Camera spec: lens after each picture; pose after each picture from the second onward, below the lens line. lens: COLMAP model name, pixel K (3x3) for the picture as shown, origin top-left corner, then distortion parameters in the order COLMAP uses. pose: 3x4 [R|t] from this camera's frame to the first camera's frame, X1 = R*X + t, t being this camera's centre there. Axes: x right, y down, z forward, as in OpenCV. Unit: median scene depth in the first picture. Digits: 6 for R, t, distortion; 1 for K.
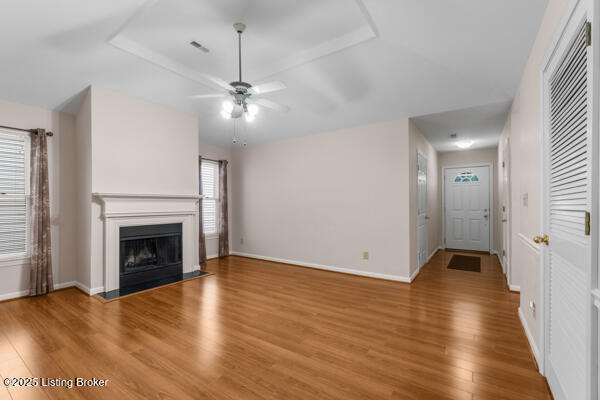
lens RADIAL K [[265.1, 0, 297.9], [0, 265.1, 200.2], [0, 0, 1]] dist [-0.008486, 0.000505]
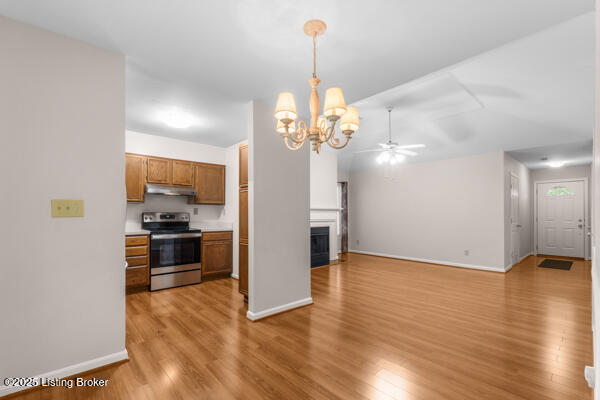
lens RADIAL K [[265.1, 0, 299.5], [0, 265.1, 210.4], [0, 0, 1]] dist [-0.008486, 0.000505]
pose [[0.971816, -0.000049, -0.235740, -0.238089], [-0.000611, 0.999996, -0.002728, -0.000926], [0.235739, 0.002796, 0.971812, -0.479030]]
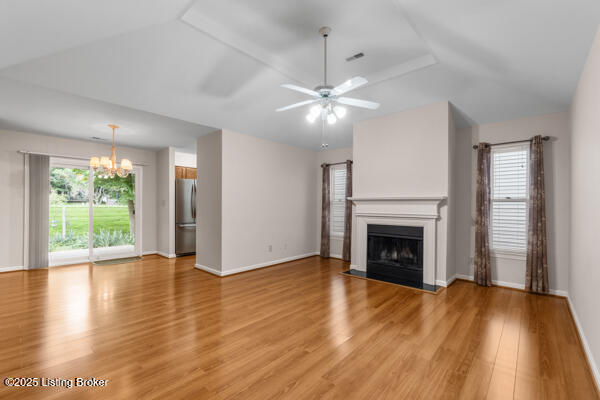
lens RADIAL K [[265.1, 0, 298.5], [0, 265.1, 203.8], [0, 0, 1]] dist [-0.008486, 0.000505]
pose [[-0.128718, -0.003870, -0.991674, 0.511229], [0.003713, 0.999983, -0.004385, 0.006634], [0.991674, -0.004247, -0.128702, 0.662280]]
